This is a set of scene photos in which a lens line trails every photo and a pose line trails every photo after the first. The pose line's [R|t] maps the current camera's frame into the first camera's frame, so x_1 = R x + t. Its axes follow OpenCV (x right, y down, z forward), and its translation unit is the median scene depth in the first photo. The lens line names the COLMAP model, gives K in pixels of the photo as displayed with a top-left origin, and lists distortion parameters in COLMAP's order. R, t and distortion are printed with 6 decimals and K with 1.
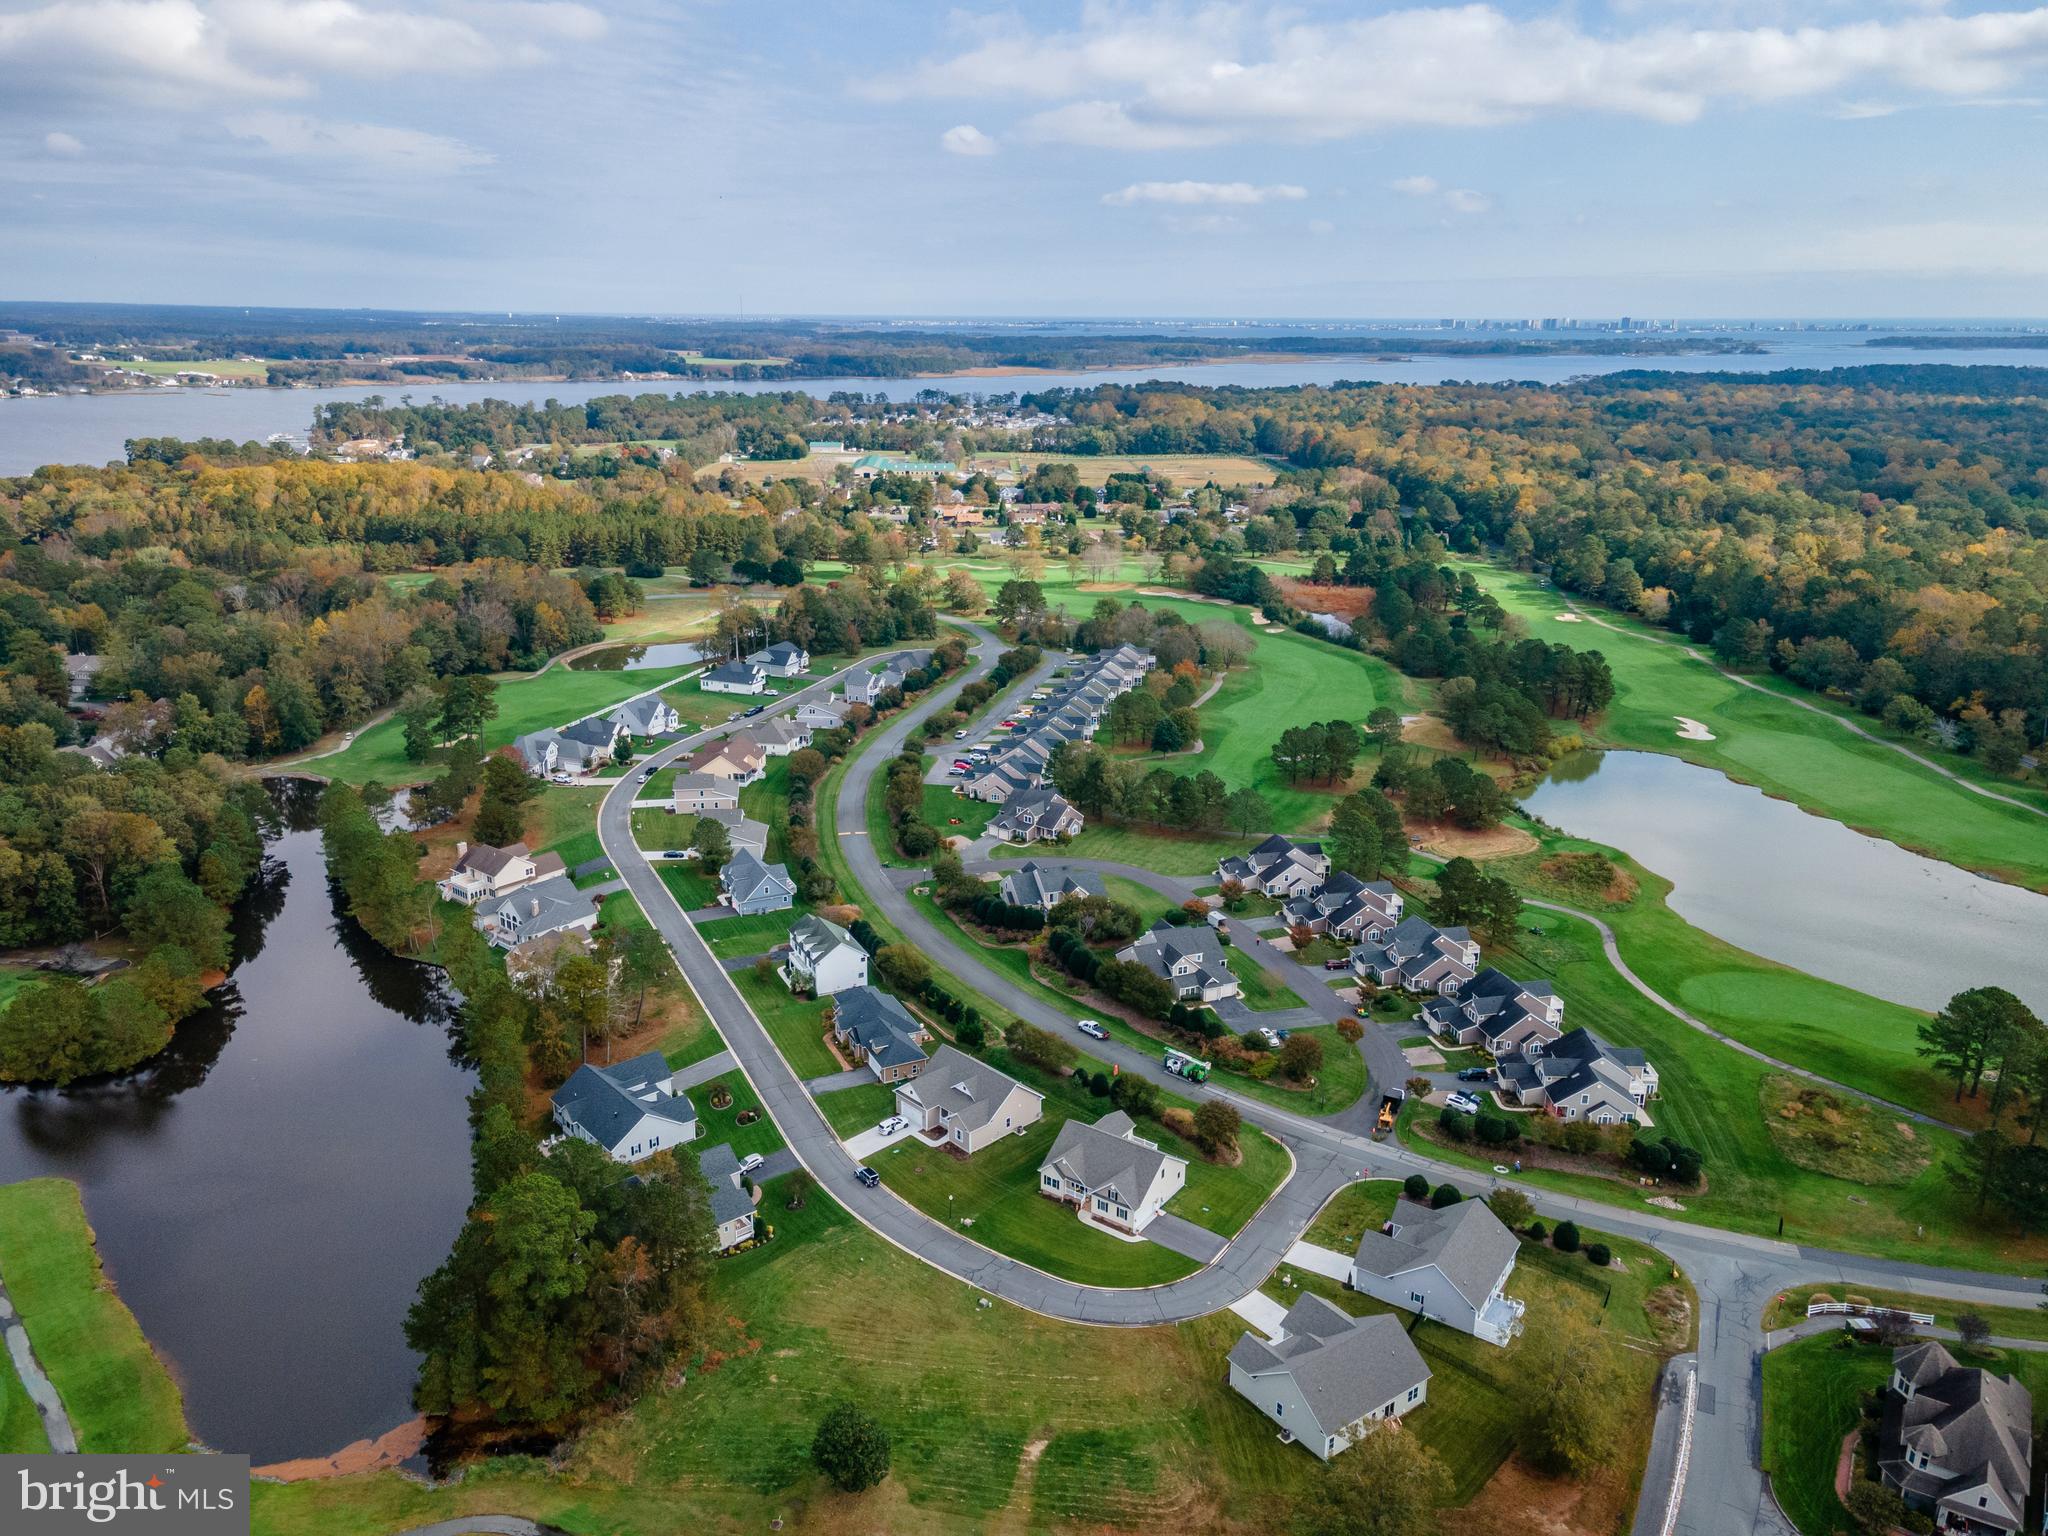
lens RADIAL K [[1481.4, 0, 1009.6], [0, 1481.4, 762.4], [0, 0, 1]] dist [0.031045, 0.031055]
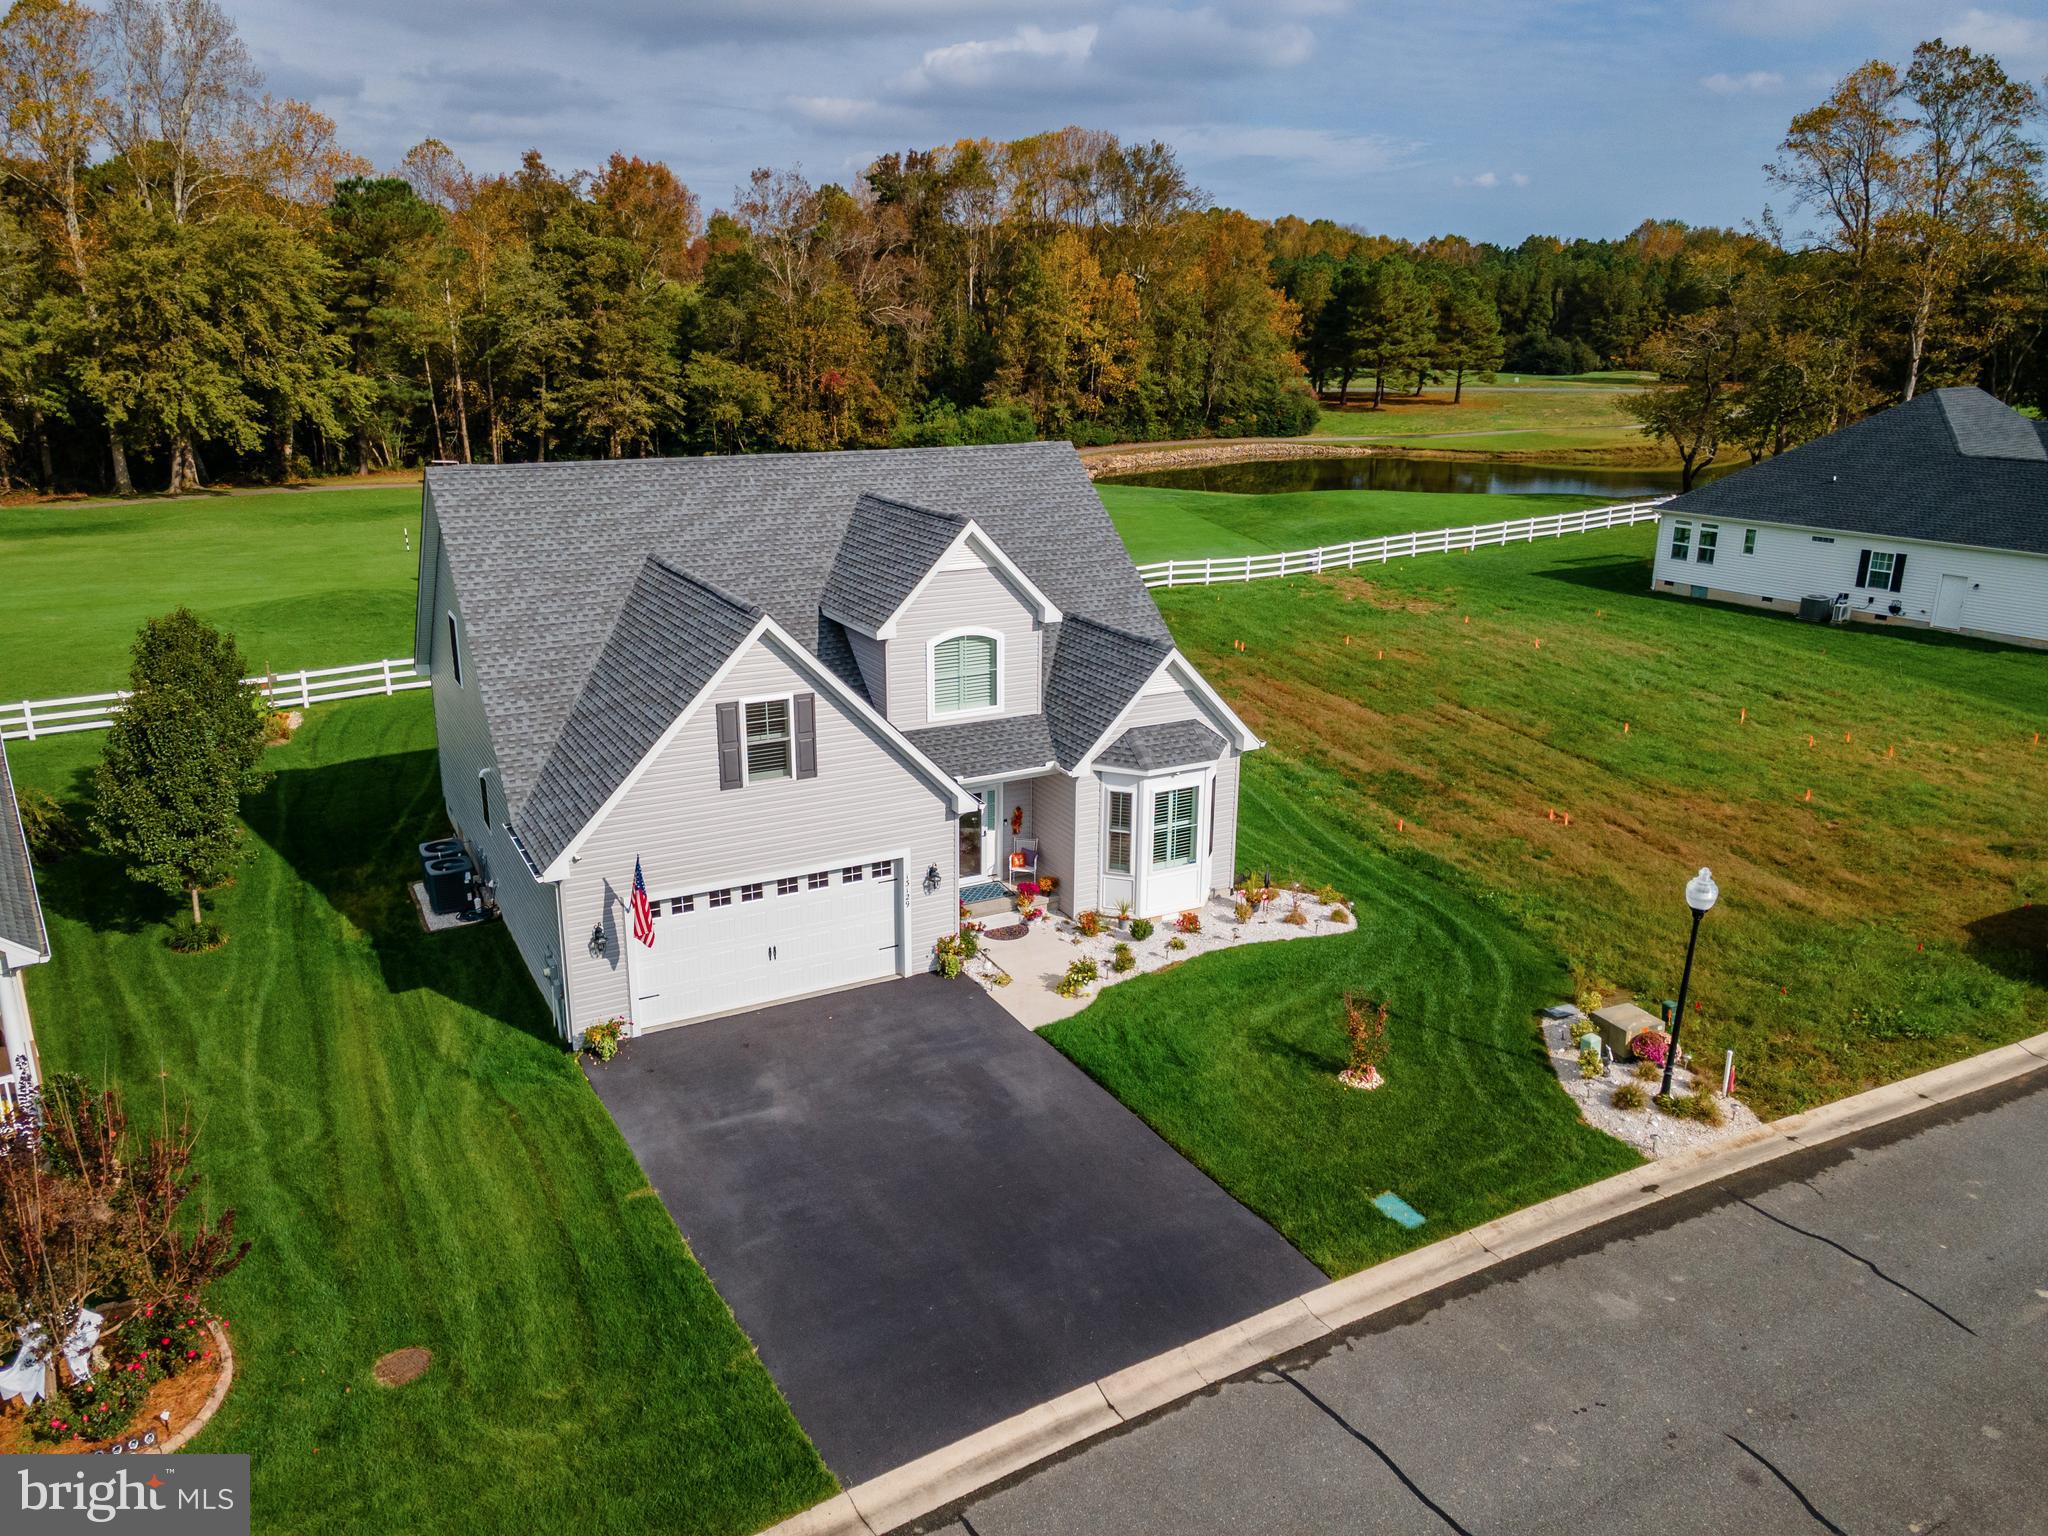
lens RADIAL K [[1481.4, 0, 1009.6], [0, 1481.4, 762.4], [0, 0, 1]] dist [0.031045, 0.031055]
pose [[0.816093, 0.167066, -0.553245, -0.095825], [-0.167732, 0.984569, 0.049893, -0.016481], [0.553044, 0.052080, 0.831523, 0.462226]]
